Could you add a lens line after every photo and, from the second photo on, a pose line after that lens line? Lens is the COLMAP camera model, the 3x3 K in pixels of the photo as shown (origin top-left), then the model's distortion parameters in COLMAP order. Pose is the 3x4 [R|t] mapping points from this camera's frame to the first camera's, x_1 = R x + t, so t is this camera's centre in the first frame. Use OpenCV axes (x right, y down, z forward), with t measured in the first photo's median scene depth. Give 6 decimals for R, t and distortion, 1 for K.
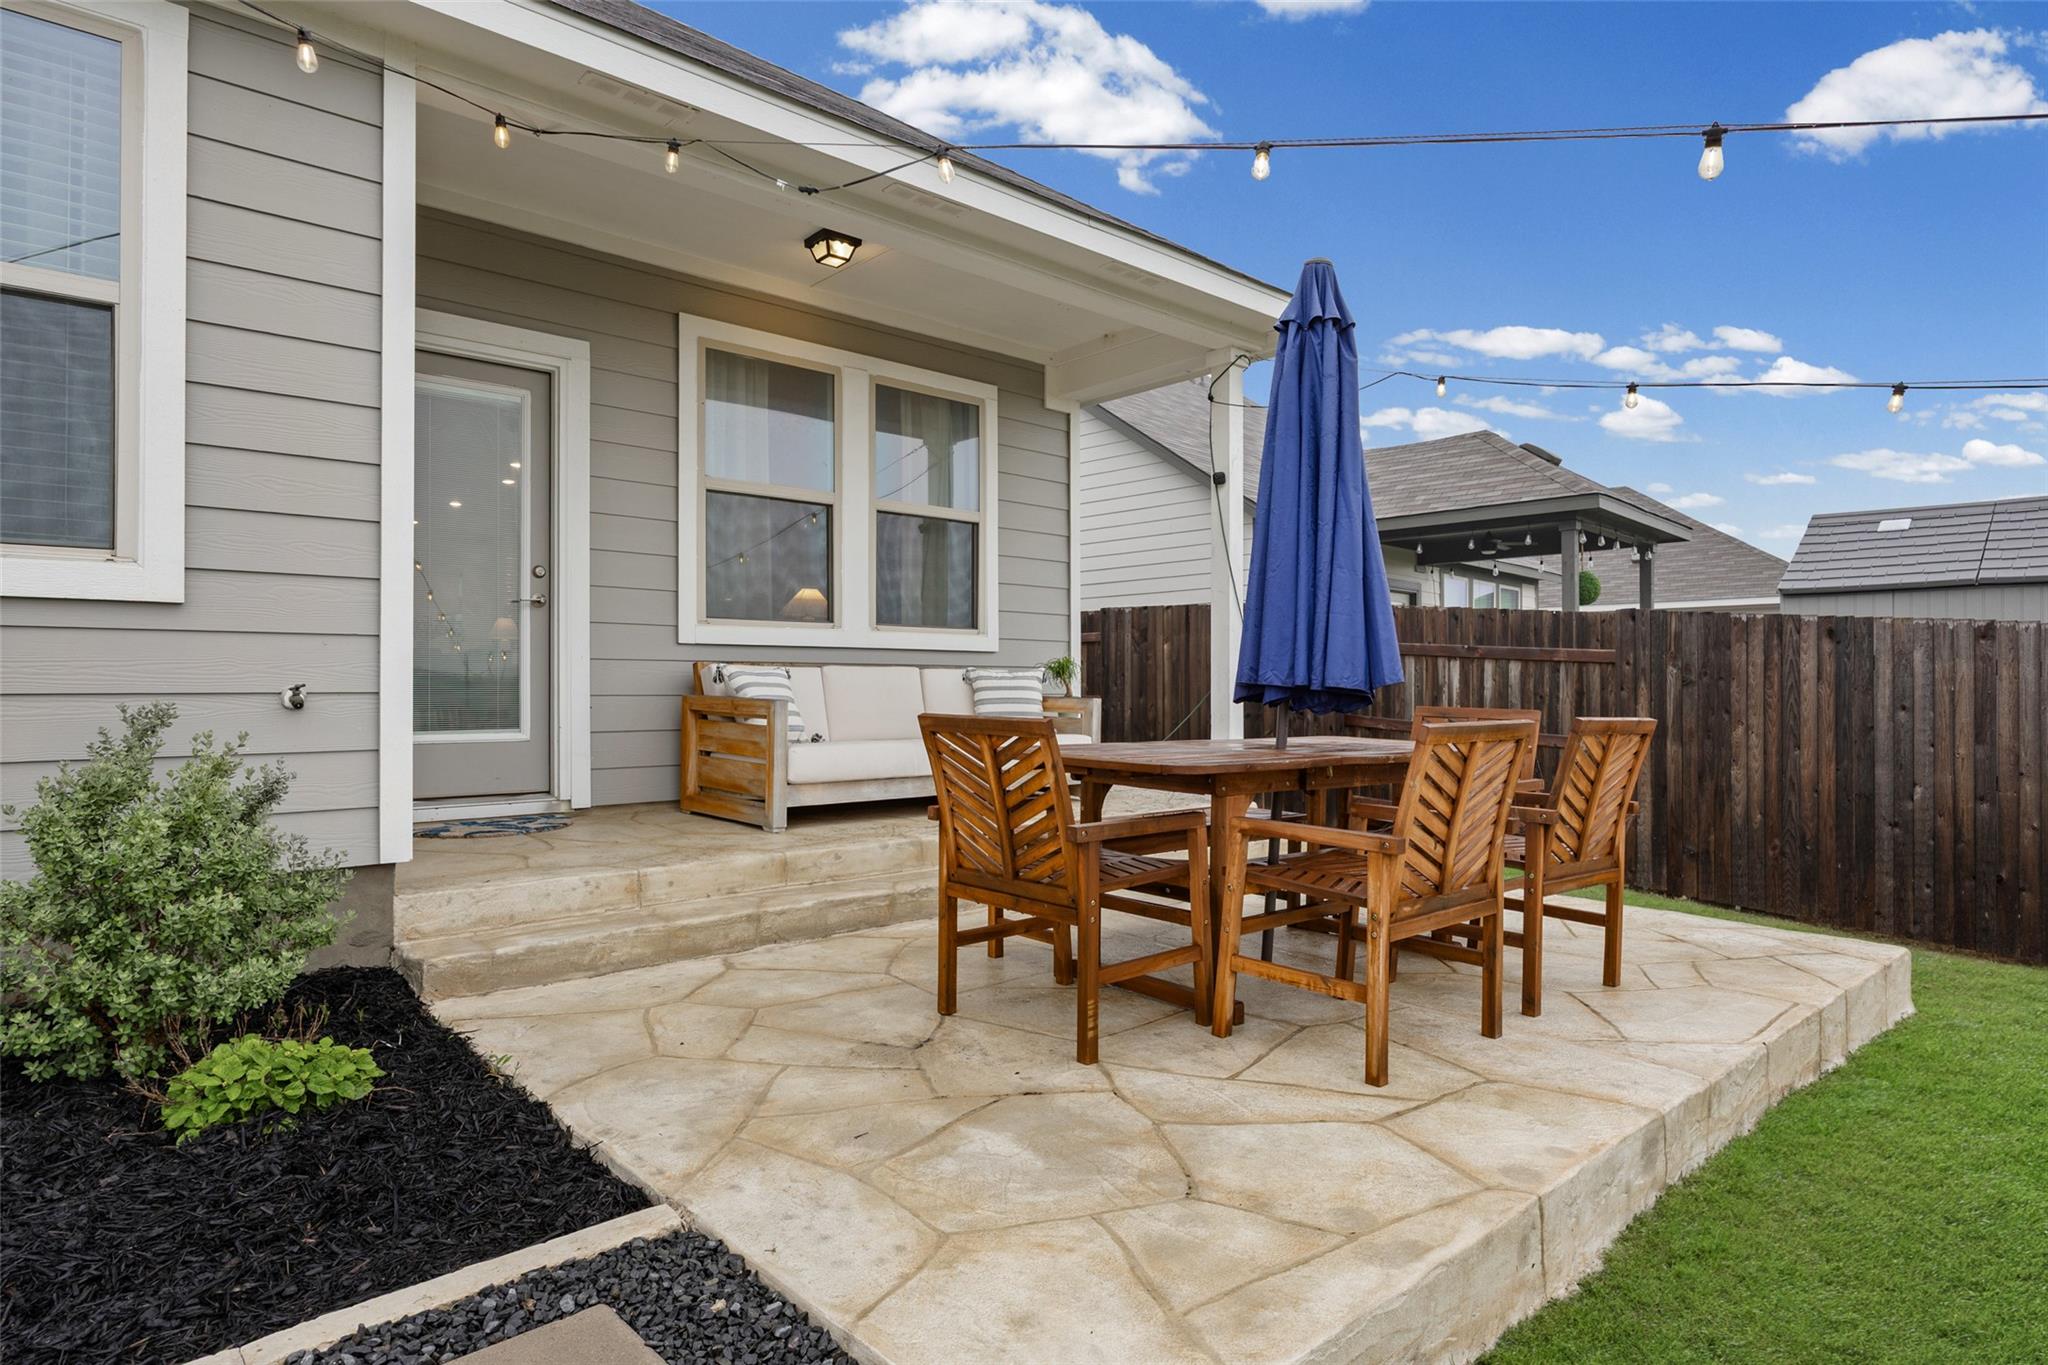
lens RADIAL K [[1106.2, 0, 1024.0], [0, 1106.2, 682.5], [0, 0, 1]] dist [-0.002661, -0.000915]
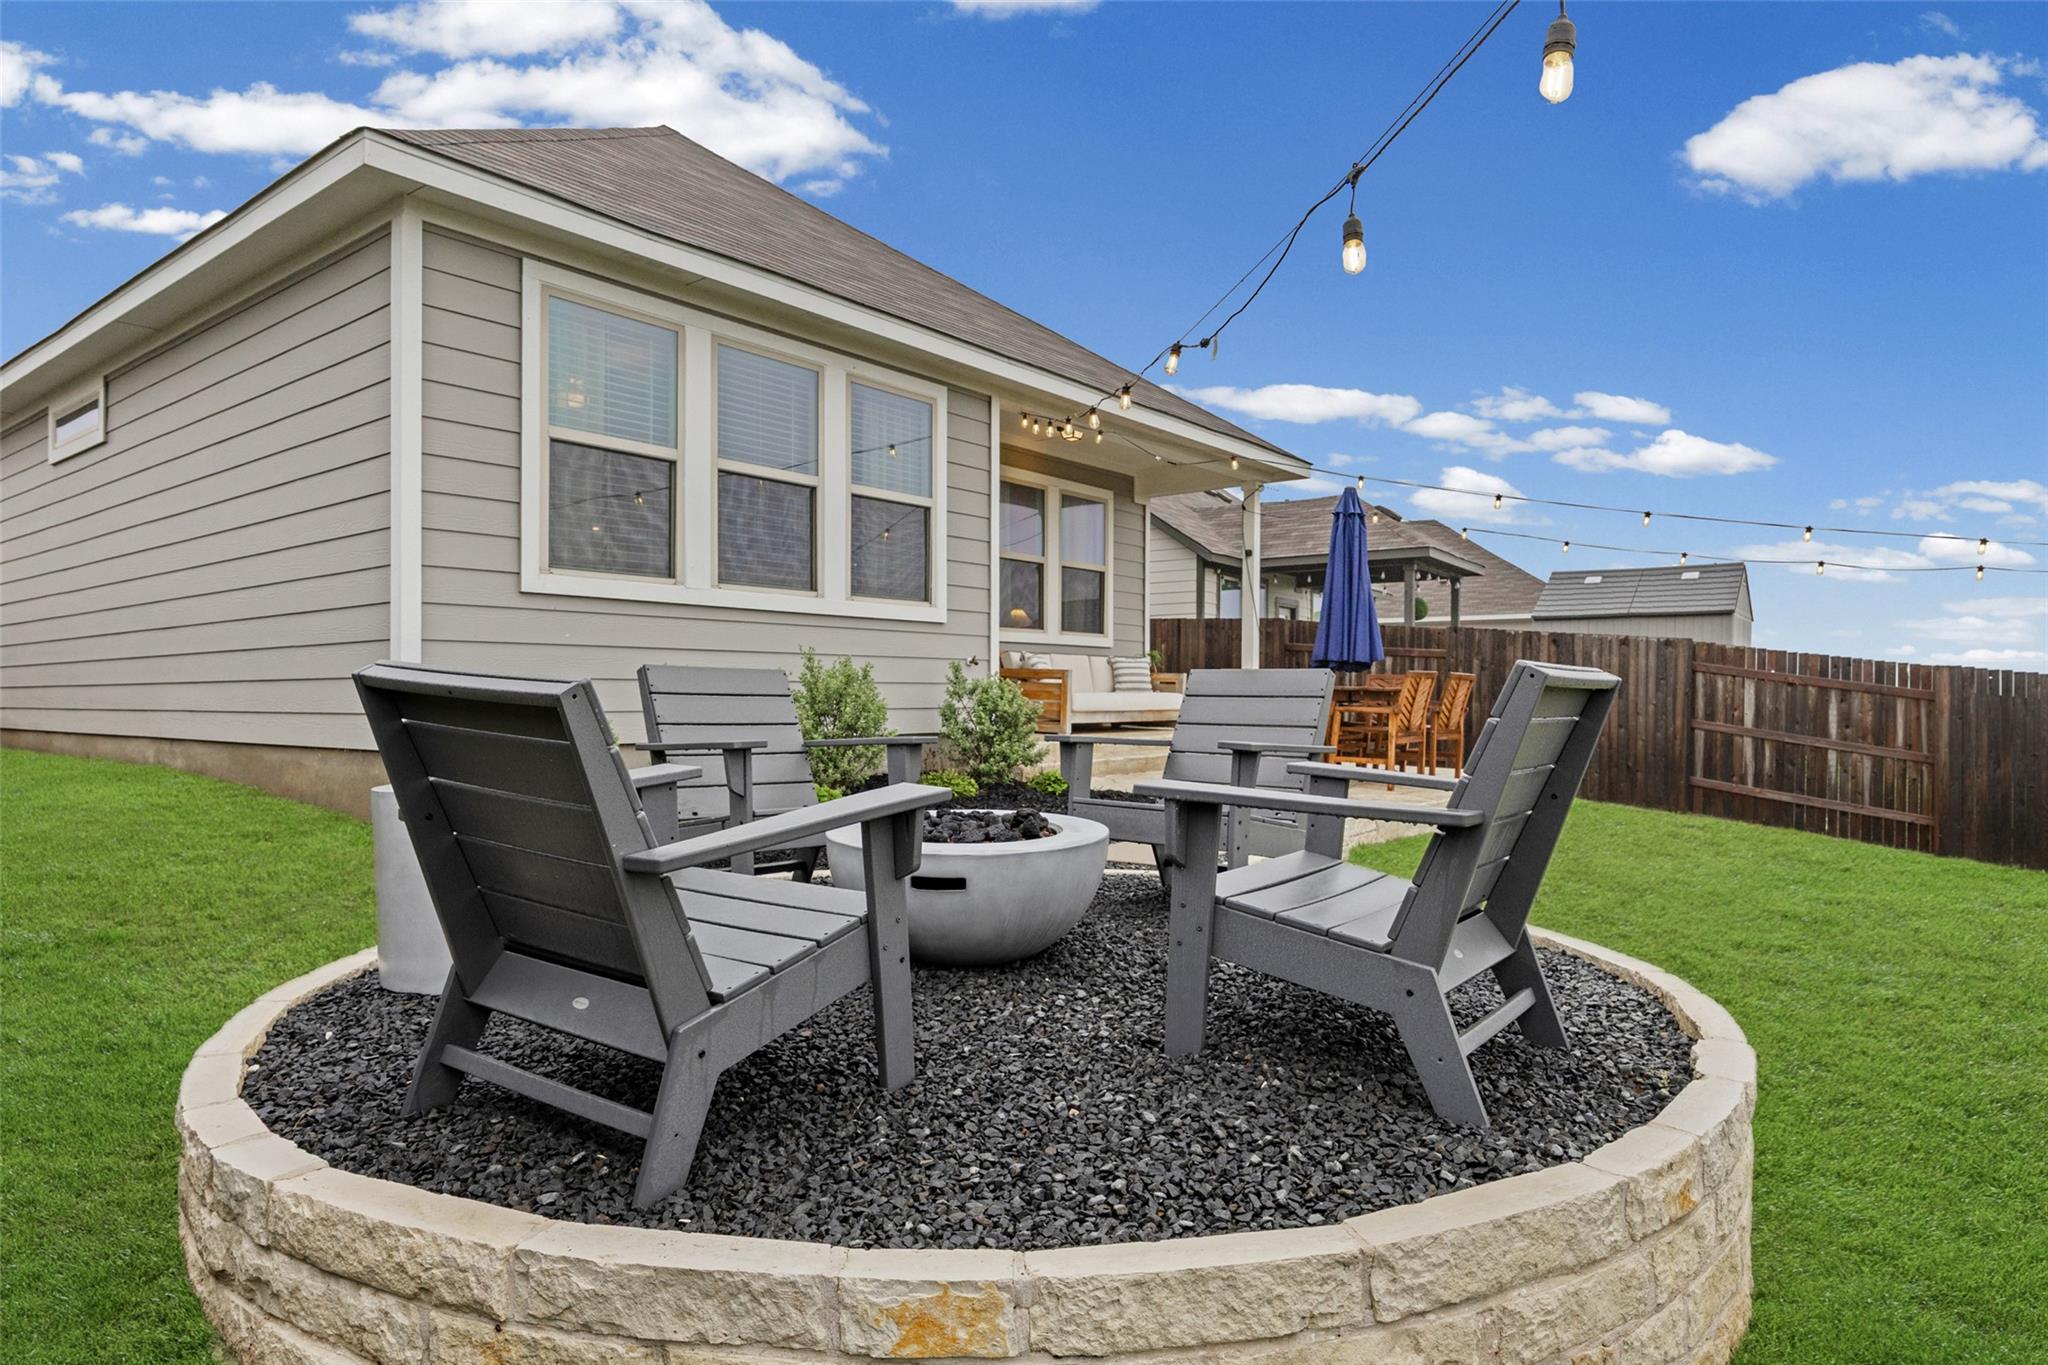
lens RADIAL K [[1190.7, 0, 1027.0], [0, 1190.7, 711.3], [0, 0, 1]] dist [0.001384, 0.000084]
pose [[0.983679, -0.000662, 0.179933, -0.527673], [-0.003035, 0.999790, 0.020266, 0.036689], [-0.179909, -0.020482, 0.983470, -0.851812]]
